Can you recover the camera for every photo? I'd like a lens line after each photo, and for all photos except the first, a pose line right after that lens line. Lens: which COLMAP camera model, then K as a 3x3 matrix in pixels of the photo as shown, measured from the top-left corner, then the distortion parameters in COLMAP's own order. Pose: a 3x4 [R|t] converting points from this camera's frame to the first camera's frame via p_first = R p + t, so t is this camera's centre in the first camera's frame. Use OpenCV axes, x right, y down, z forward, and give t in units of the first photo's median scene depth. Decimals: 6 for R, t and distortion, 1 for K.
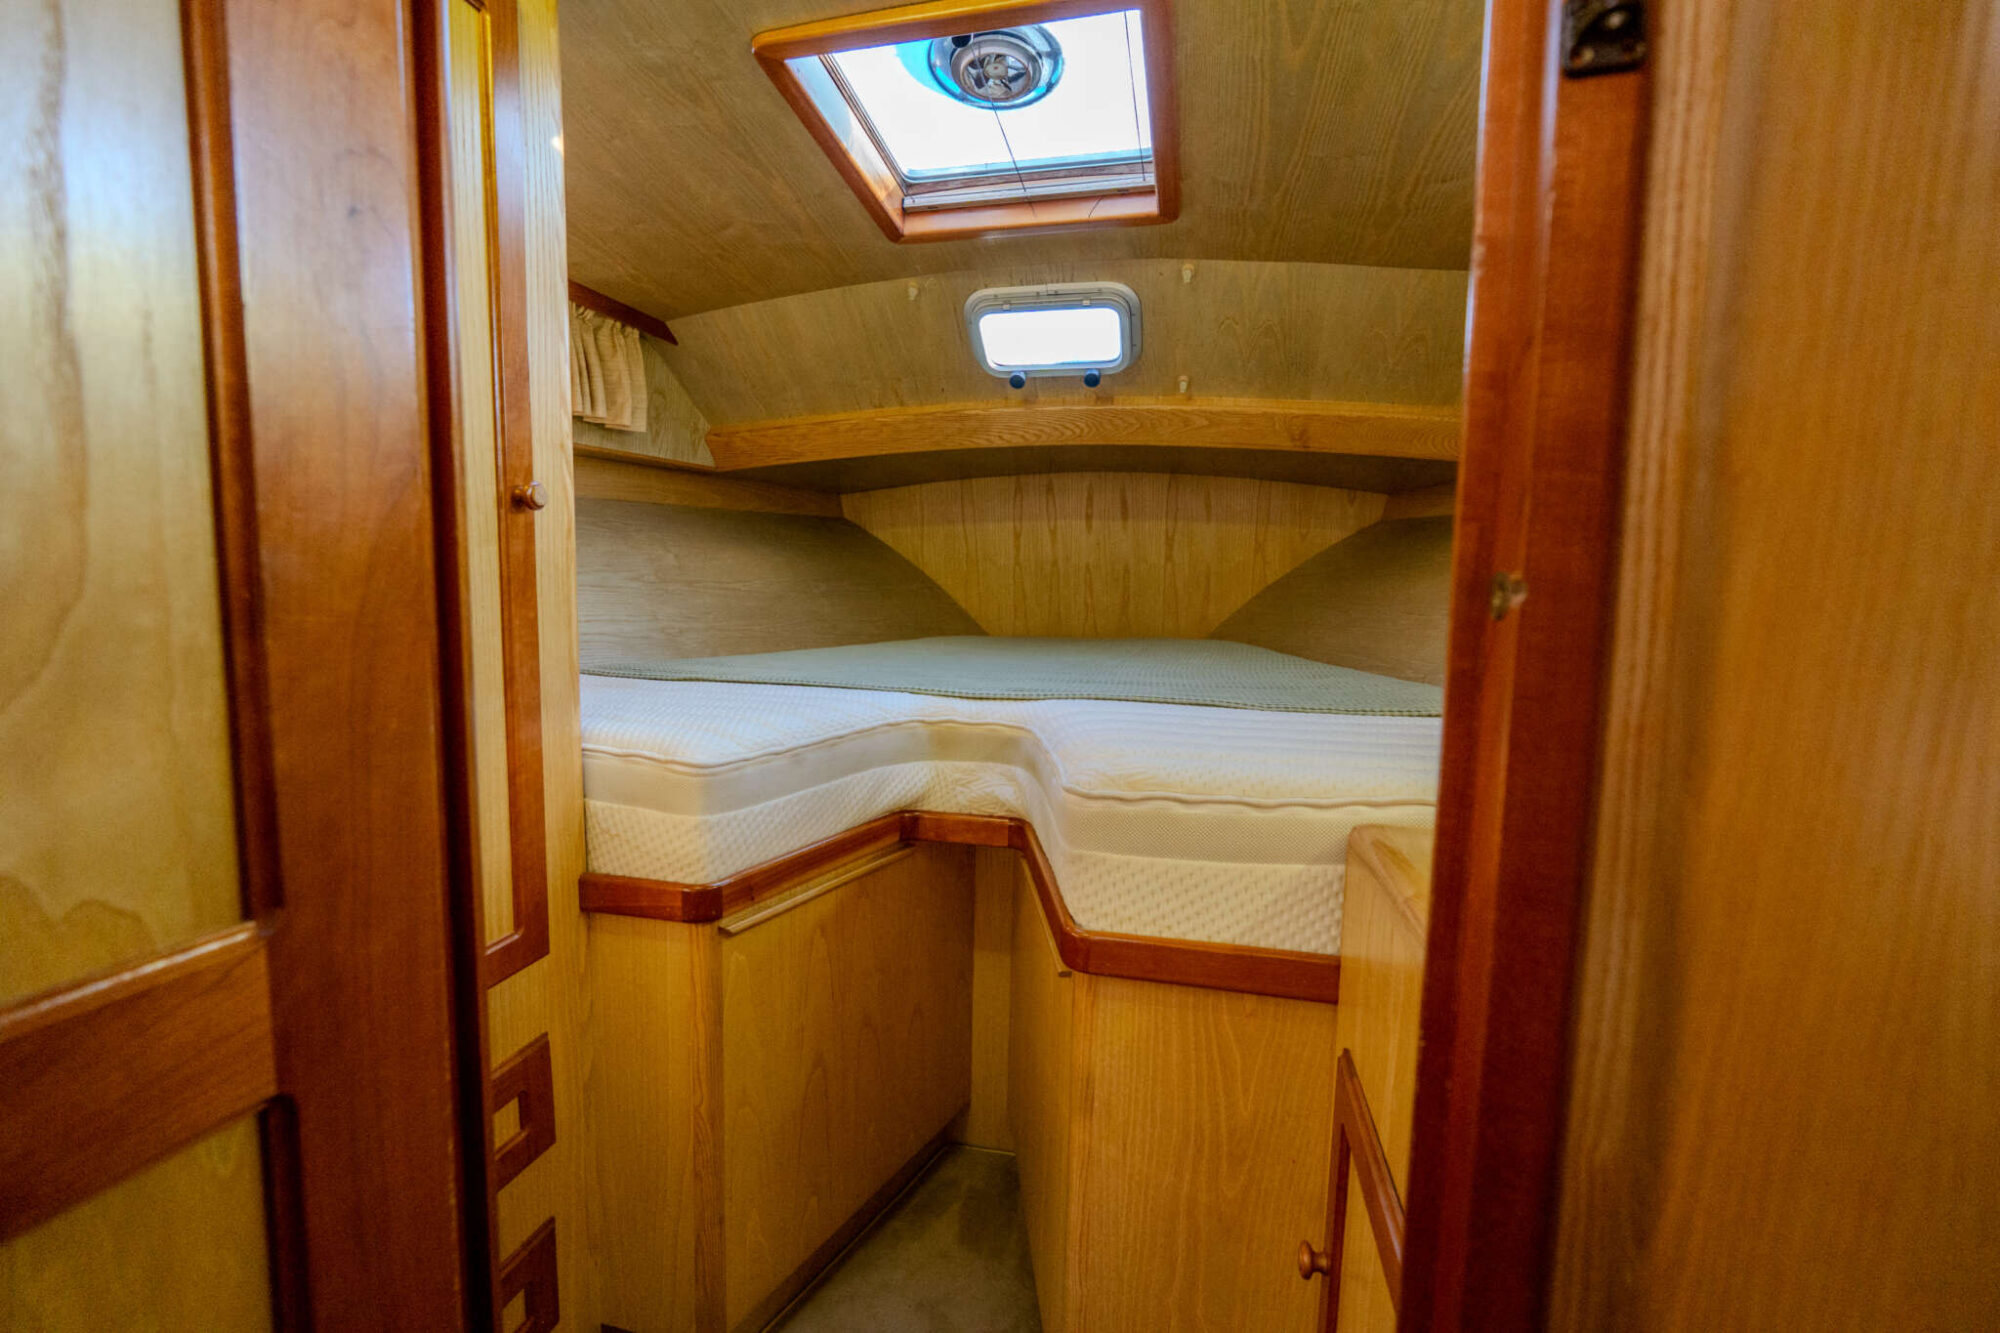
lens RADIAL K [[831.2, 0, 991.1], [0, 831.2, 659.1], [0, 0, 1]] dist [-0.000521, -0.002305]
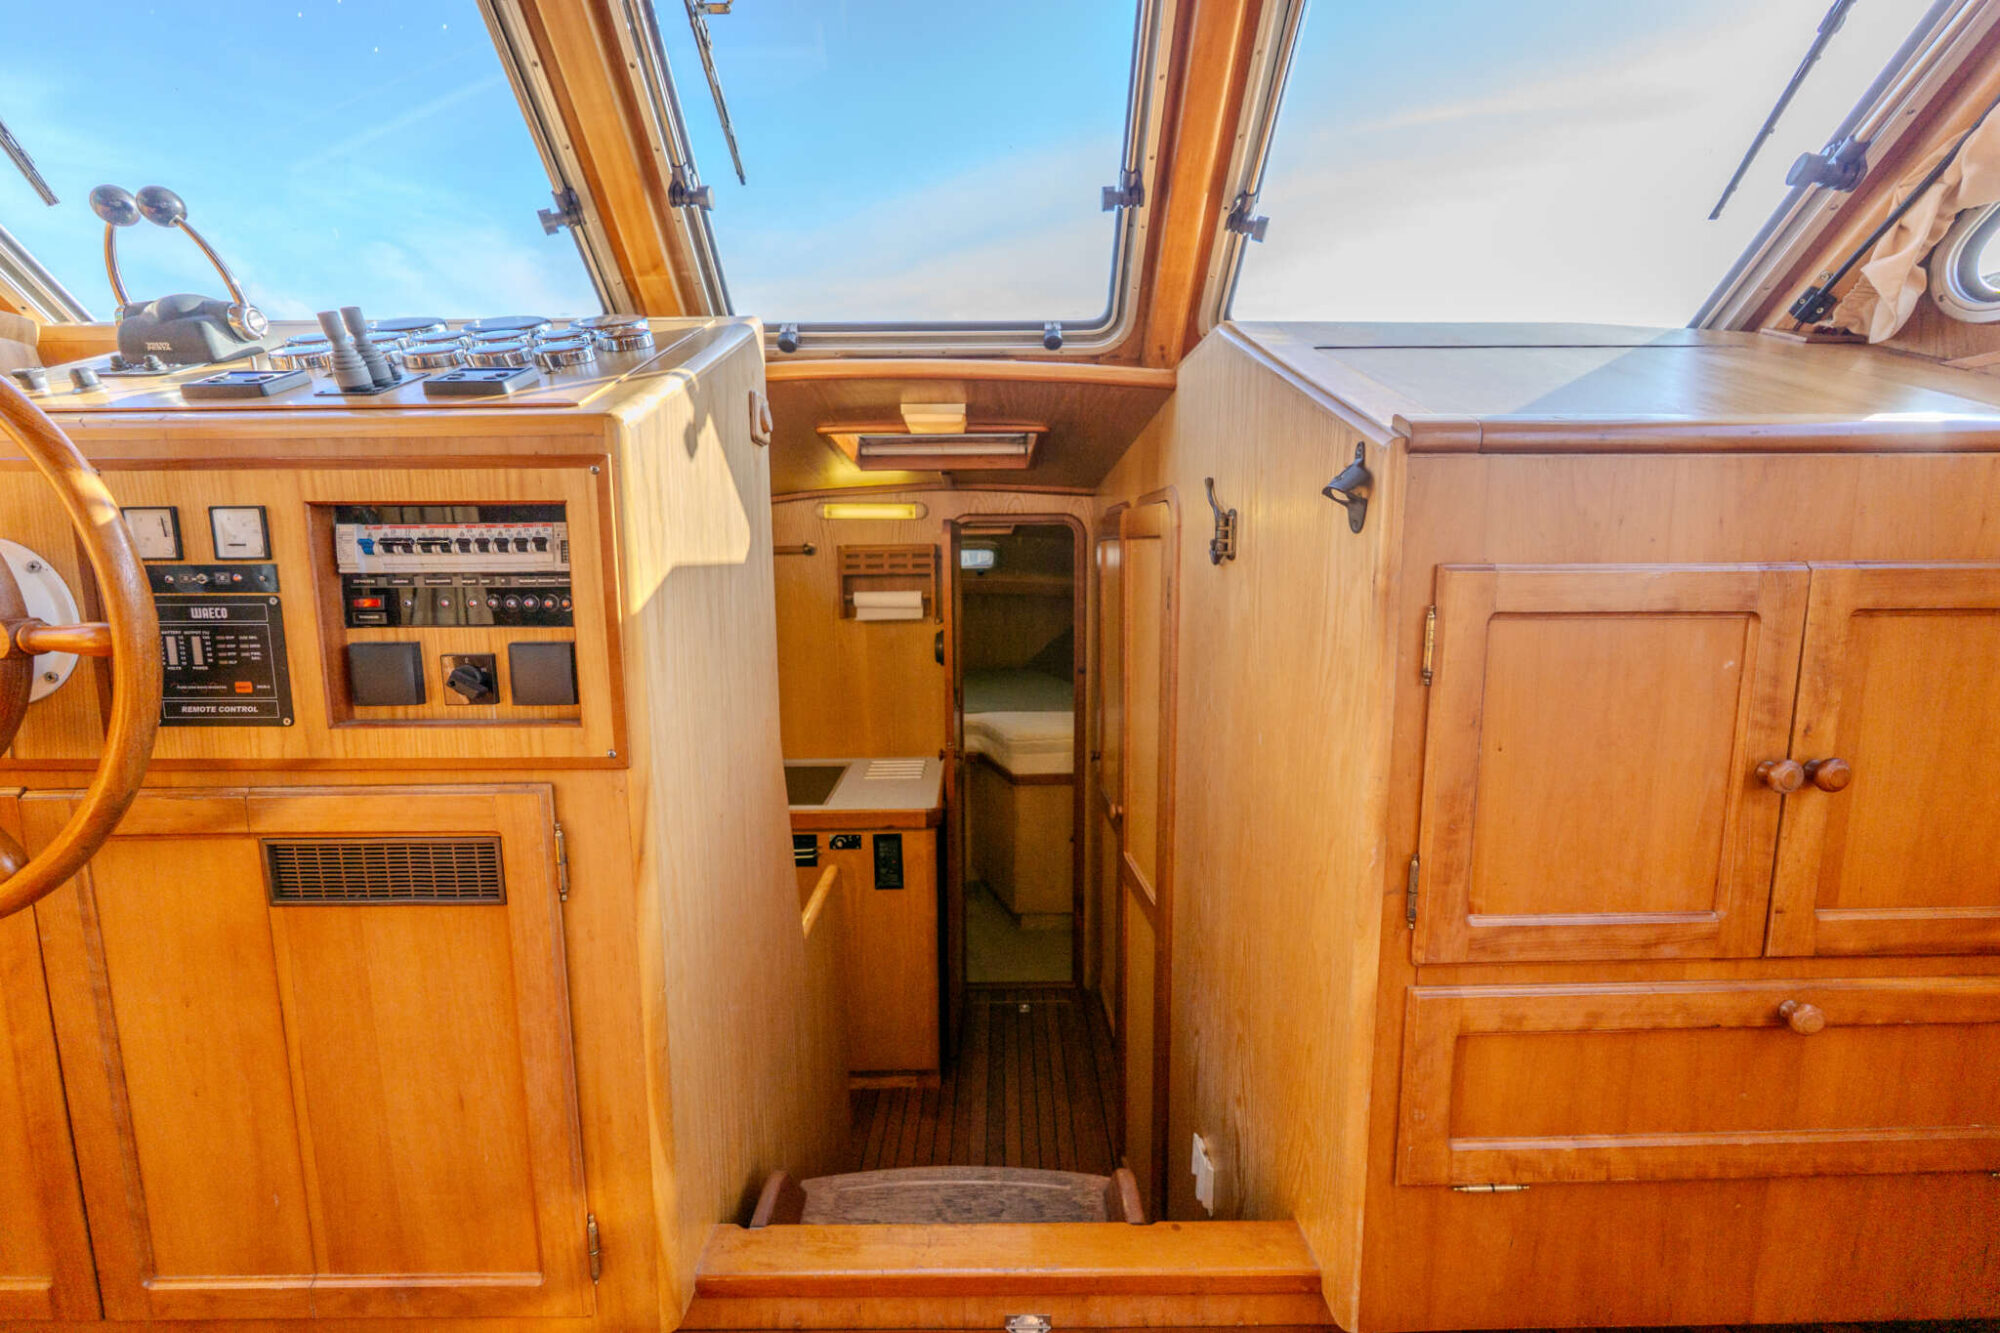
lens RADIAL K [[836.9, 0, 998.0], [0, 836.9, 660.0], [0, 0, 1]] dist [-0.005490, -0.000434]
pose [[0.966621, -0.058720, 0.249391, -0.521358], [0.049162, 0.997804, 0.044388, -0.226665], [-0.251450, -0.030646, 0.967385, -1.578919]]
